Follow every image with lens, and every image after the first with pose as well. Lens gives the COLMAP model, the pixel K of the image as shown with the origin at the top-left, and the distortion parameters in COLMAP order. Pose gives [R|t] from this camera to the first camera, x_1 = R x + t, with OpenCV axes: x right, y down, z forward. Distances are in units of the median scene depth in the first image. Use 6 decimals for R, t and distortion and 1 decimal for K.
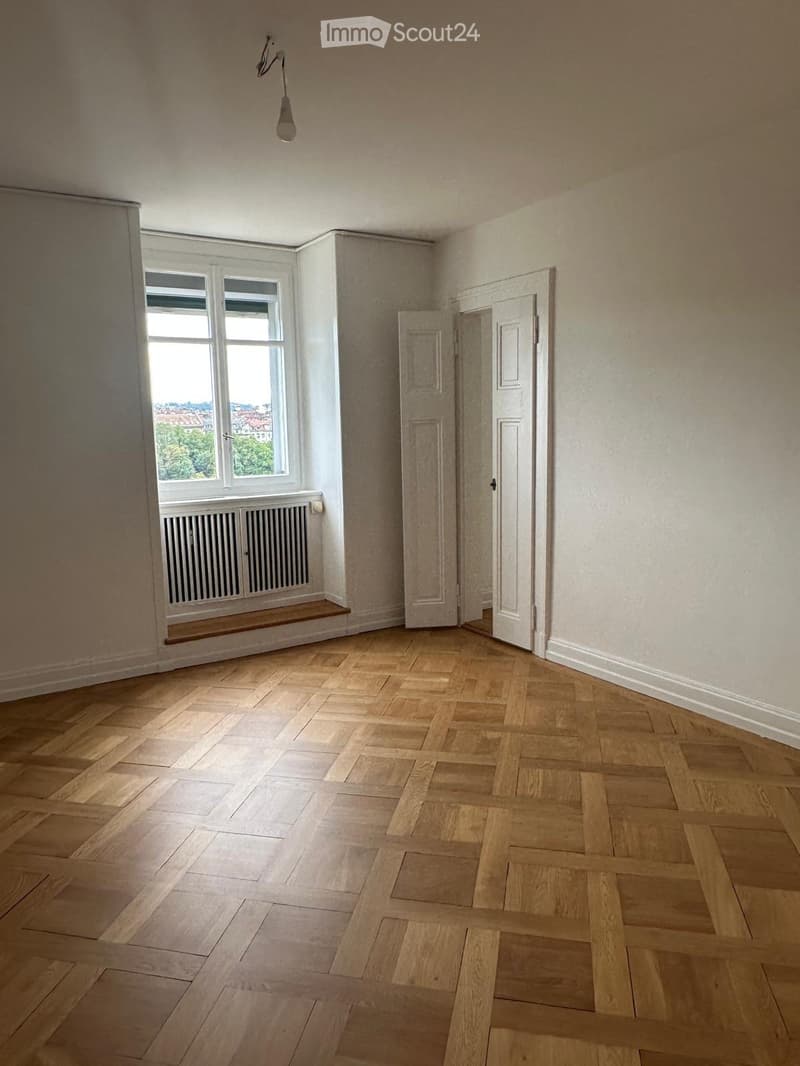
lens RADIAL K [[740.5, 0, 400.0], [0, 740.5, 533.0], [0, 0, 1]] dist [0.043406, 0.000460]
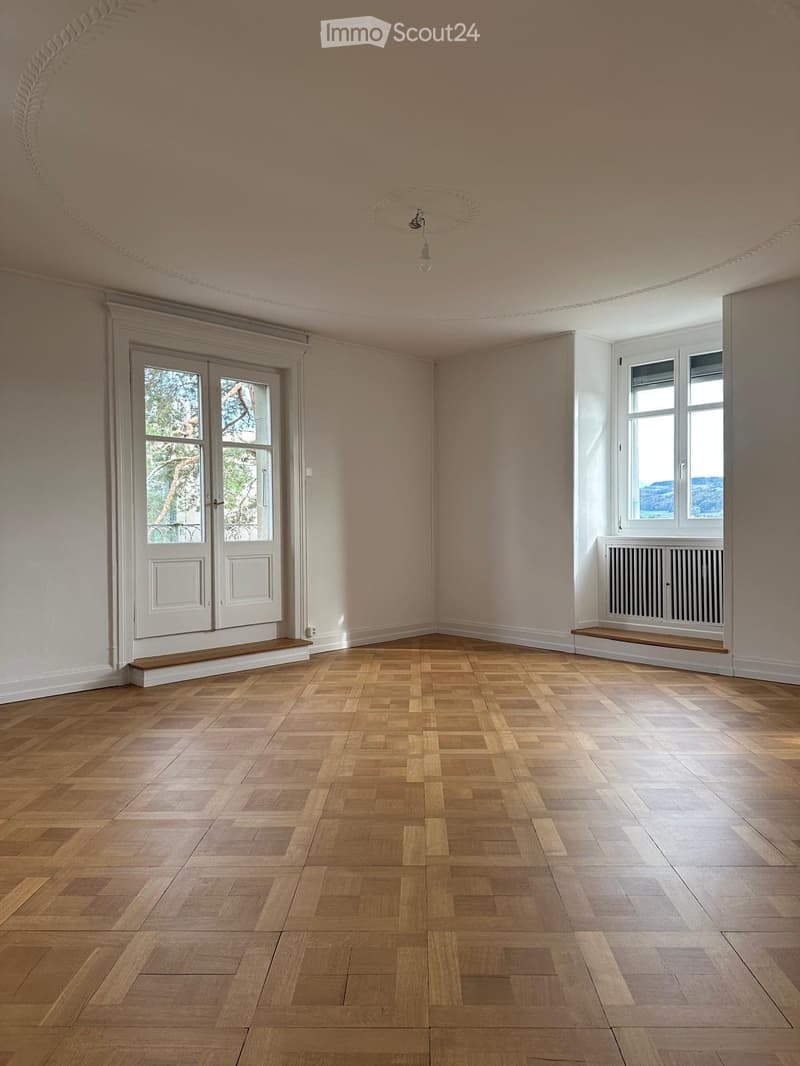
lens RADIAL K [[740.5, 0, 400.0], [0, 740.5, 533.0], [0, 0, 1]] dist [0.043406, 0.000460]
pose [[0.170809, 0.035943, -0.984648, 0.882008], [-0.146609, 0.989137, 0.010674, -0.003723], [0.974336, 0.142535, 0.174223, 0.370683]]
